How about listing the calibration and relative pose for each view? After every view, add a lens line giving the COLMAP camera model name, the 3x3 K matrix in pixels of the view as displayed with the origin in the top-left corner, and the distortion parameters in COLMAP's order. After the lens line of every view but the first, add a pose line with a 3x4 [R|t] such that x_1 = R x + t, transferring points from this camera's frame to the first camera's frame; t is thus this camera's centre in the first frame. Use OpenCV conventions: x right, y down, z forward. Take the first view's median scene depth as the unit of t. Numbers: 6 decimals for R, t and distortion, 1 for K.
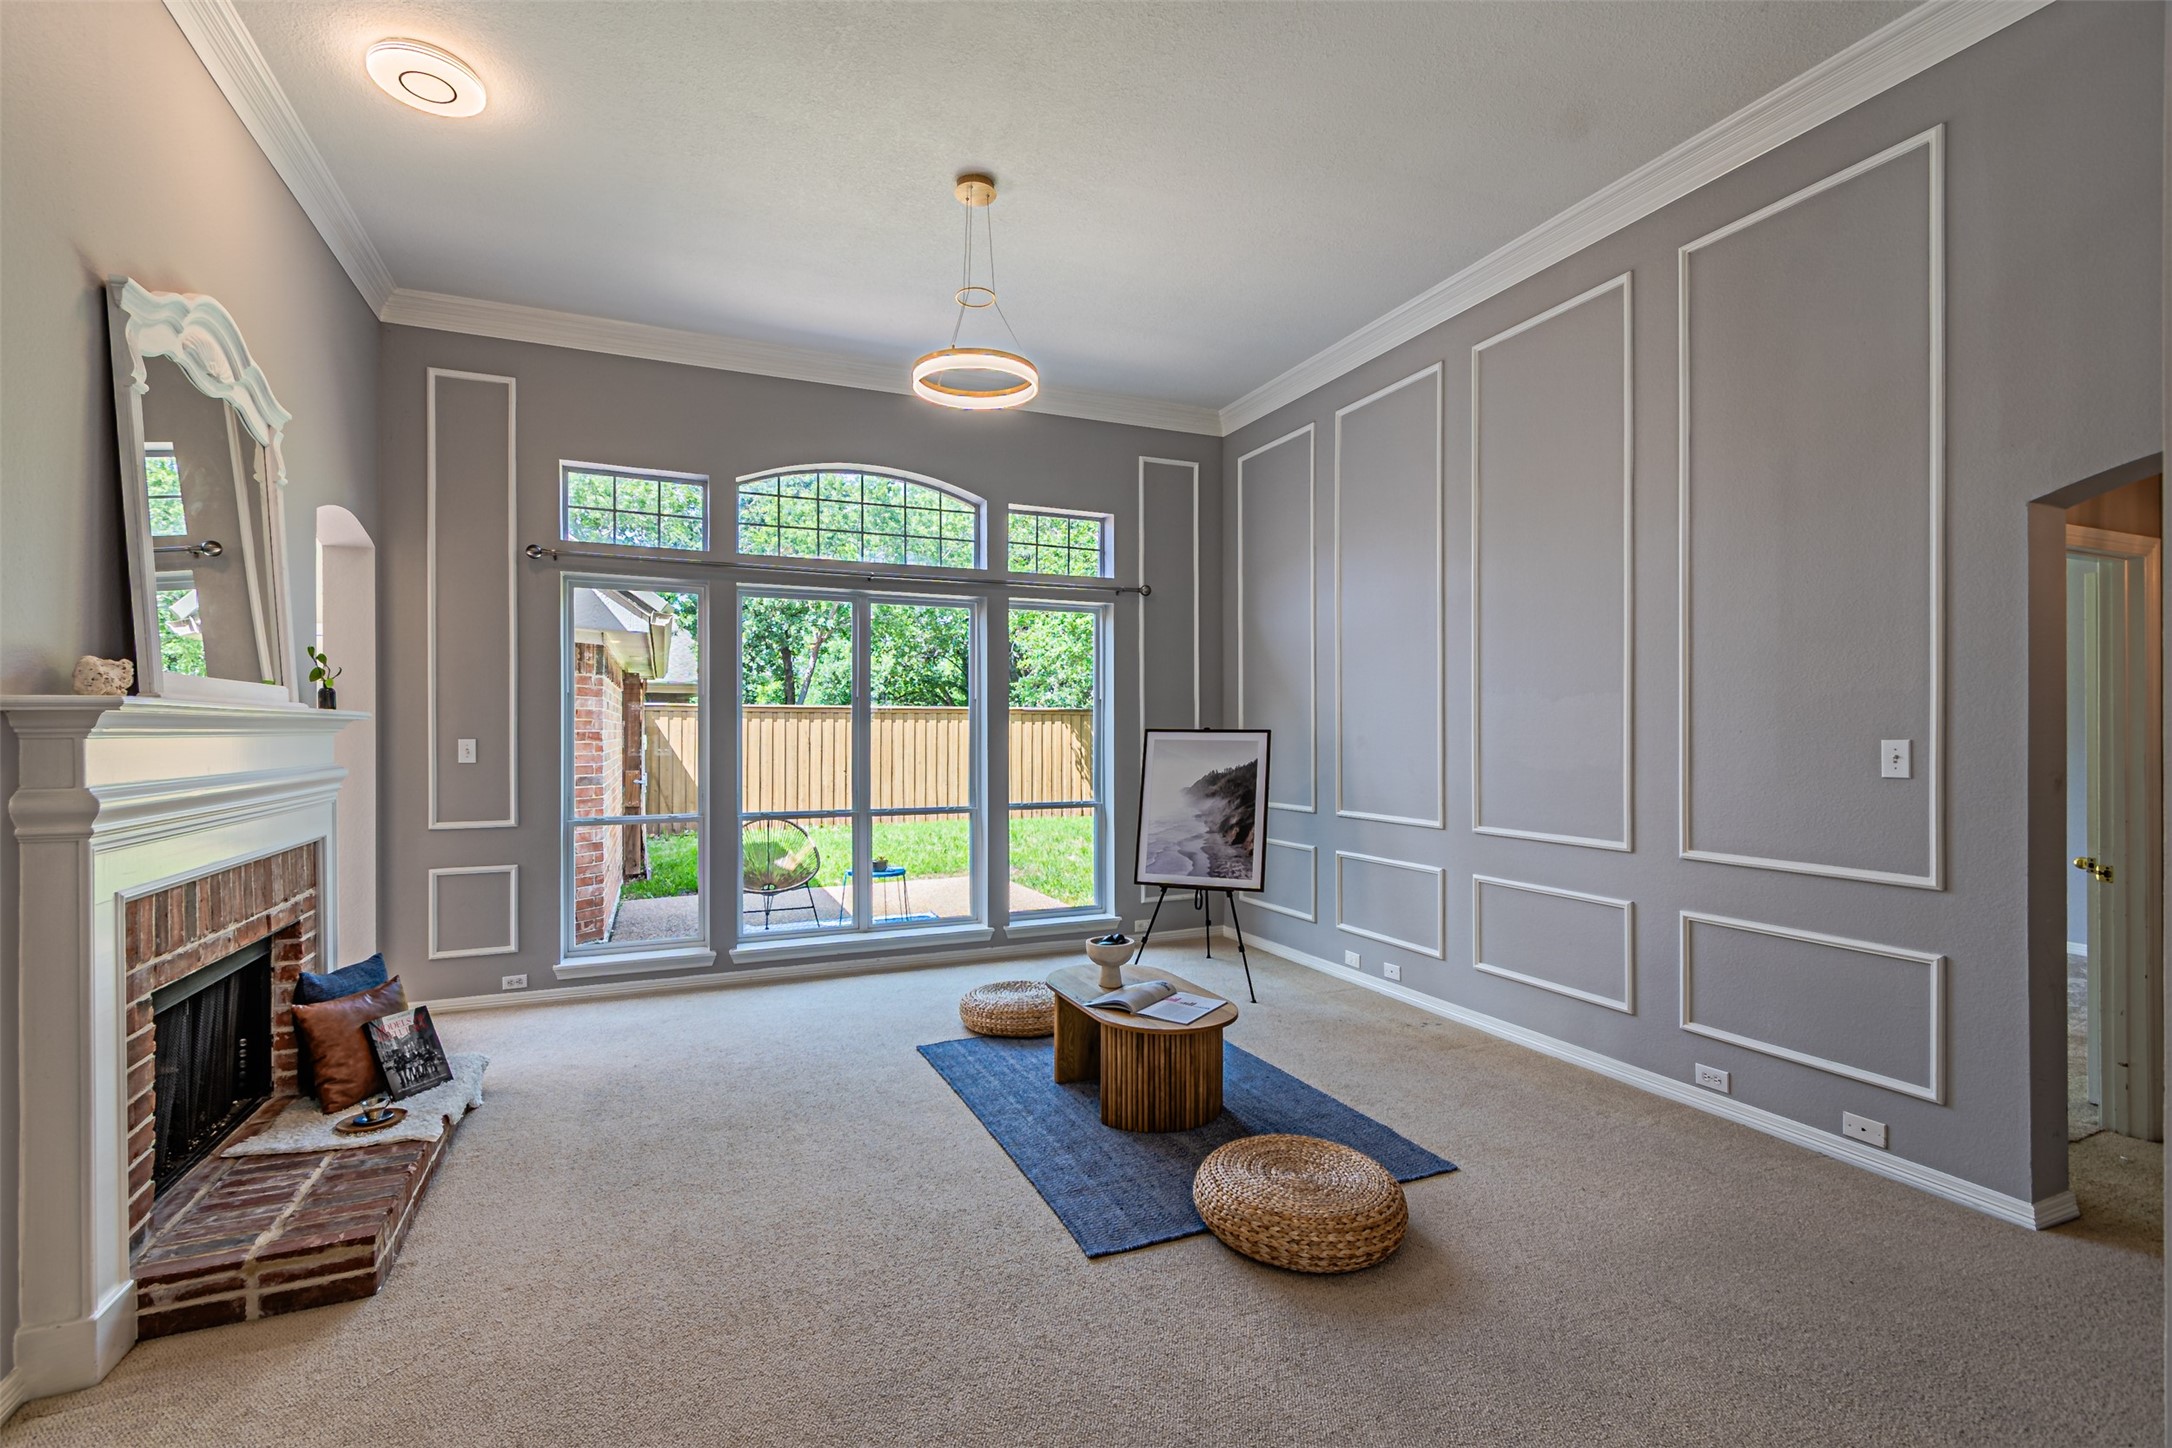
lens RADIAL K [[949.3, 0, 1084.7], [0, 949.3, 738.4], [0, 0, 1]] dist [0.002483, -0.000186]
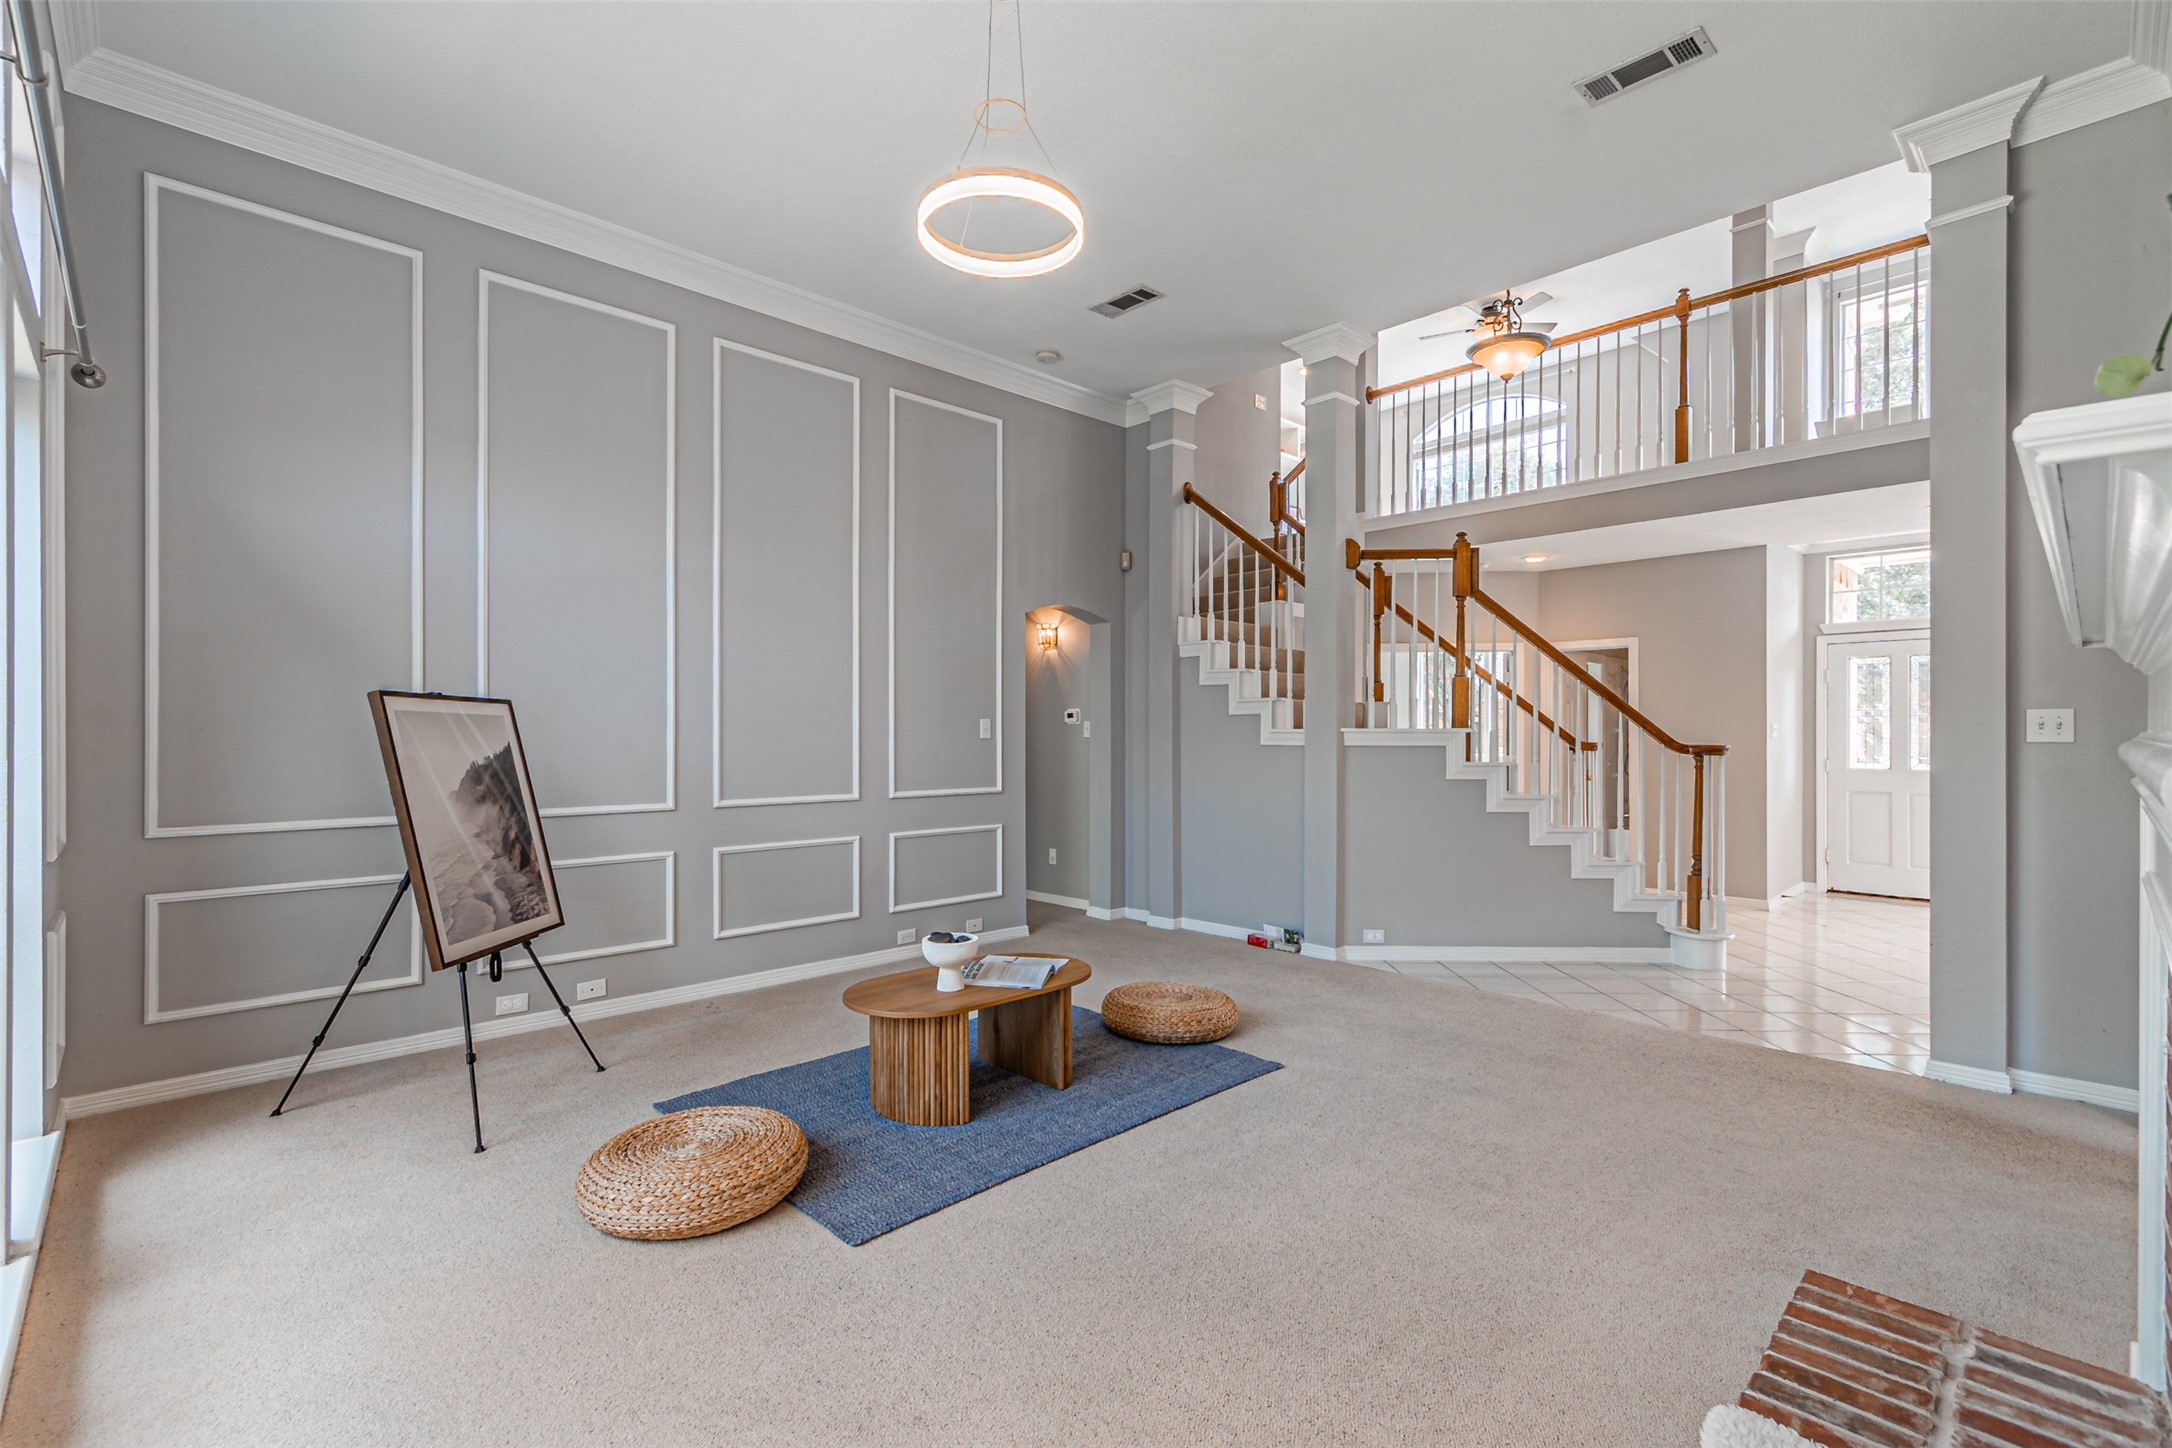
lens RADIAL K [[949.3, 0, 1083.1], [0, 949.3, 723.0], [0, 0, 1]] dist [0.002483, -0.000186]
pose [[-0.342550, 0.010474, 0.939441, -0.617338], [0.003868, 0.999945, -0.009738, 0.016577], [-0.939492, 0.000298, -0.342572, 0.863933]]
